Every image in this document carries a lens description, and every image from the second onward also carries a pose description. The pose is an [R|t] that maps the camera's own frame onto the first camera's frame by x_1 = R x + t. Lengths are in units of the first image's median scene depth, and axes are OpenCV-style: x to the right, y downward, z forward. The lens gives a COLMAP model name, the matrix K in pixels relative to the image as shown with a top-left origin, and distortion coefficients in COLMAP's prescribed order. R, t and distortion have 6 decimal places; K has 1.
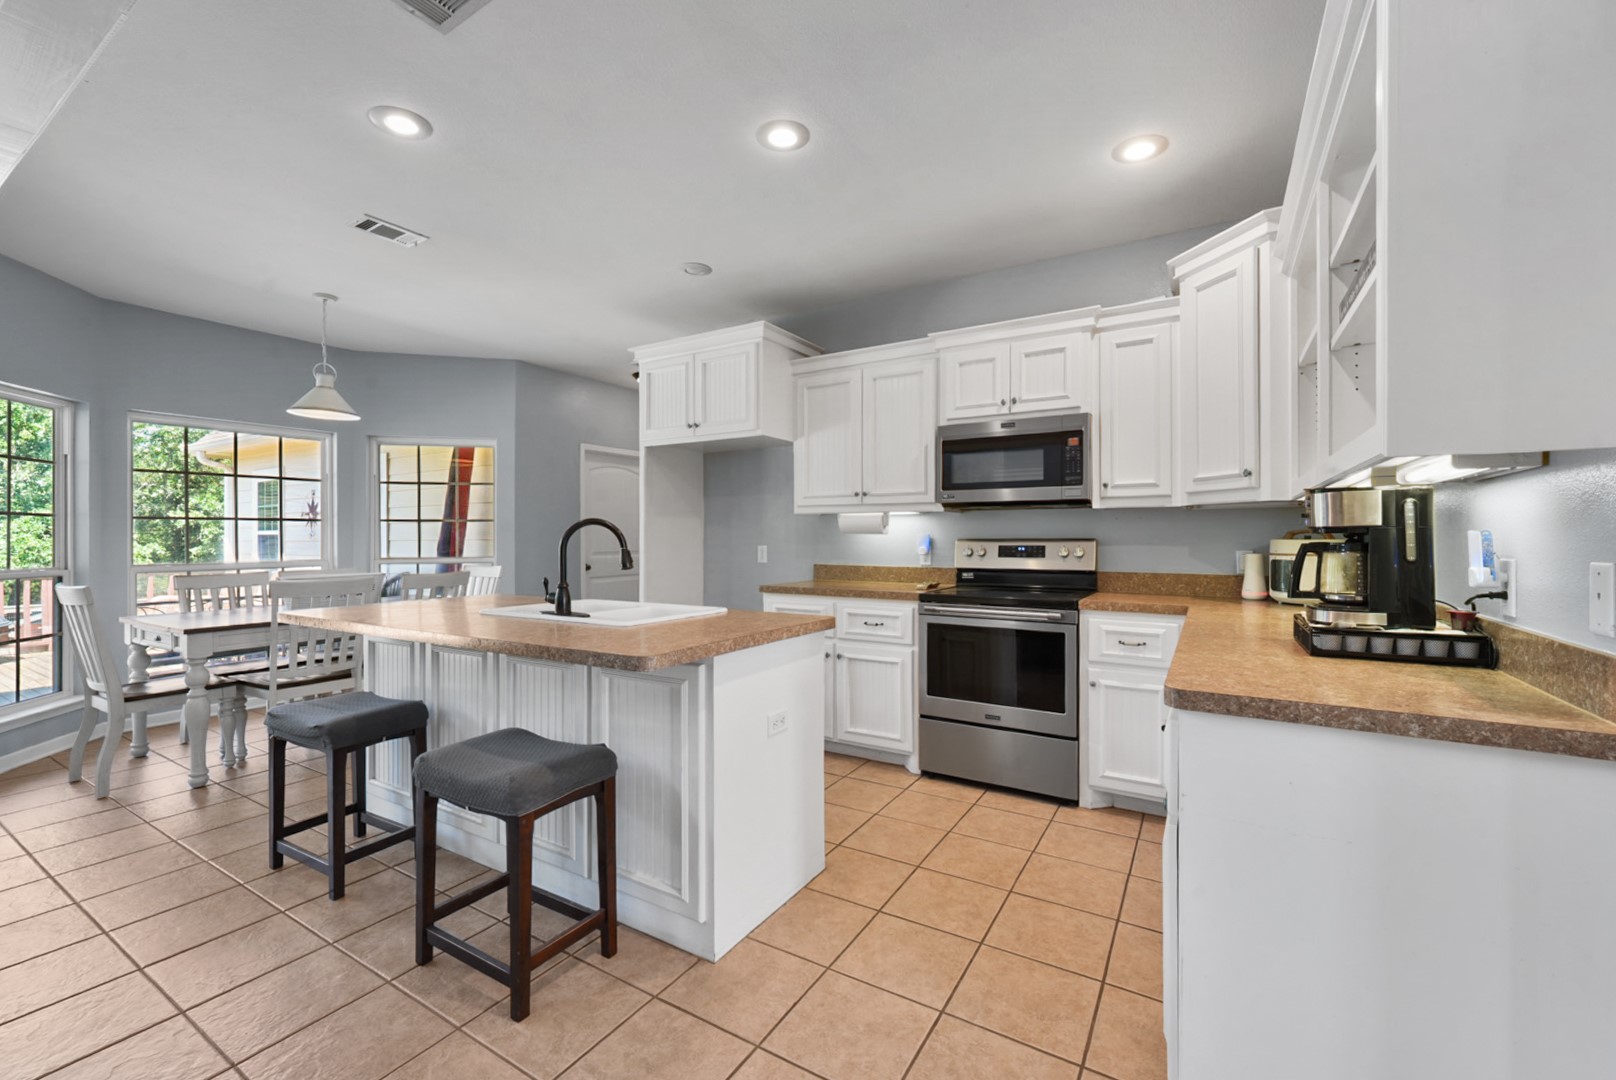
lens RADIAL K [[664.4, 0, 811.0], [0, 664.4, 536.0], [0, 0, 1]] dist [-0.000941, -0.000068]
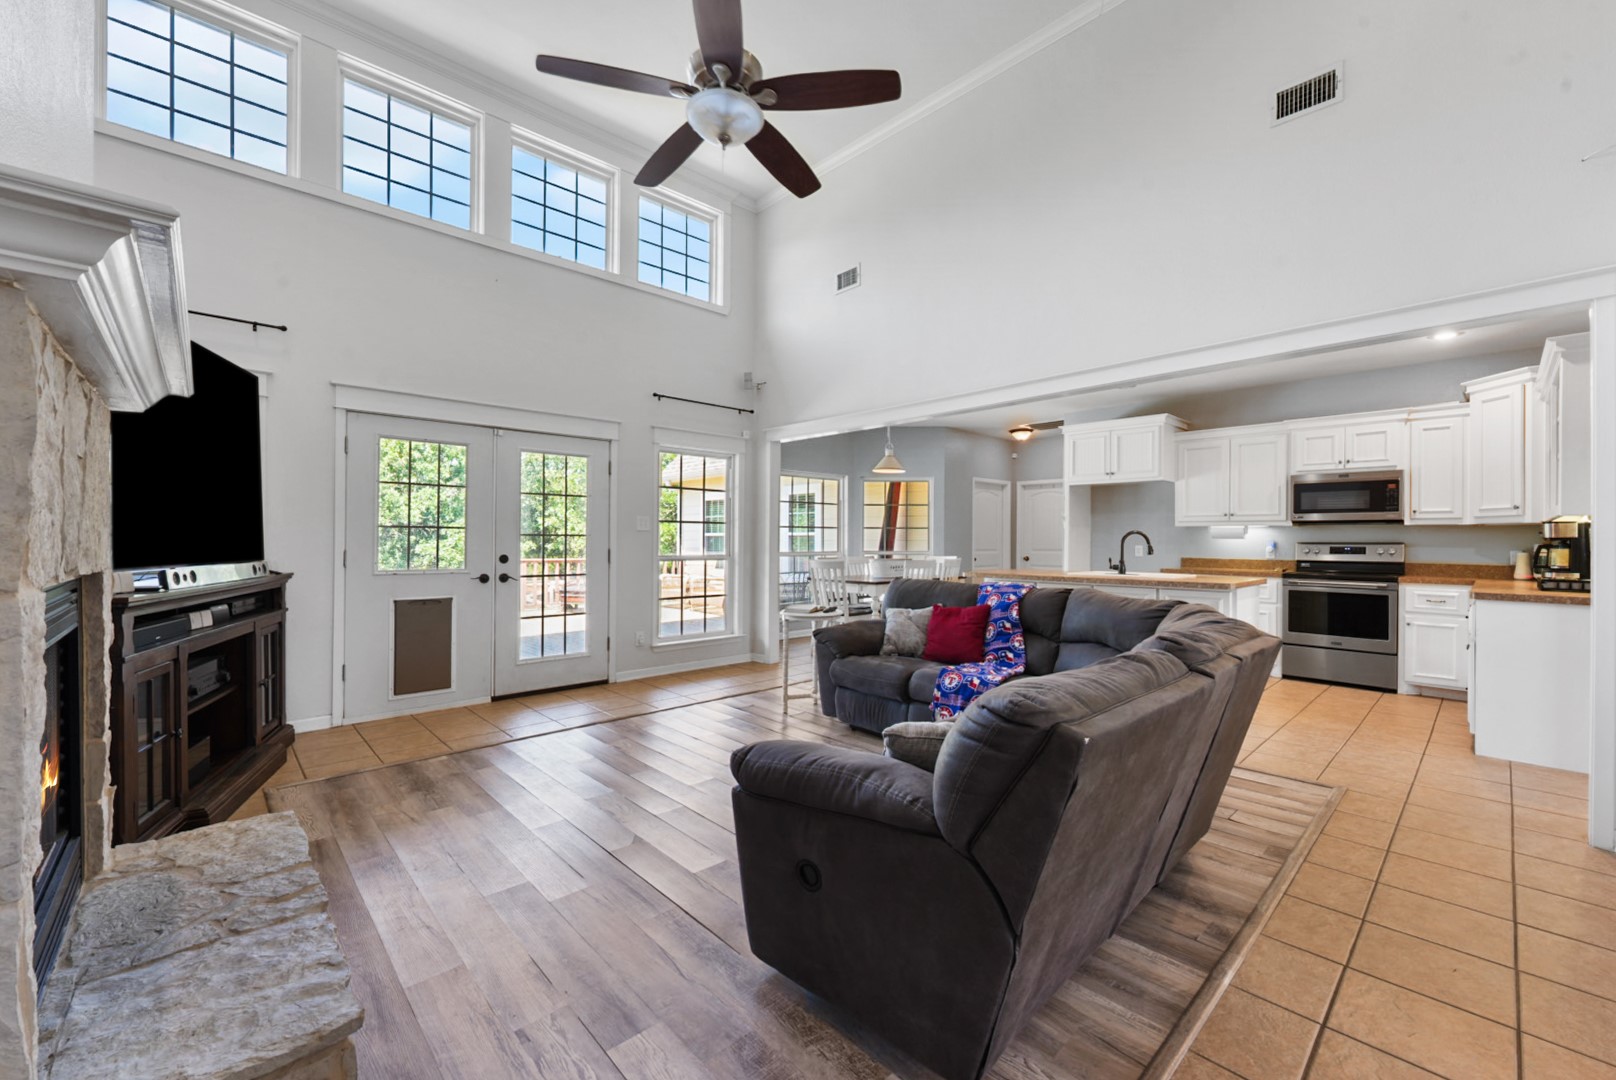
lens RADIAL K [[650.3, 0, 805.5], [0, 650.3, 536.9], [0, 0, 1]] dist [-0.000812, 0.000038]
pose [[0.963226, 0.007644, -0.268583, -0.619427], [-0.008621, 0.999960, -0.002460, 0.006679], [0.268554, 0.004685, 0.963253, -1.035781]]
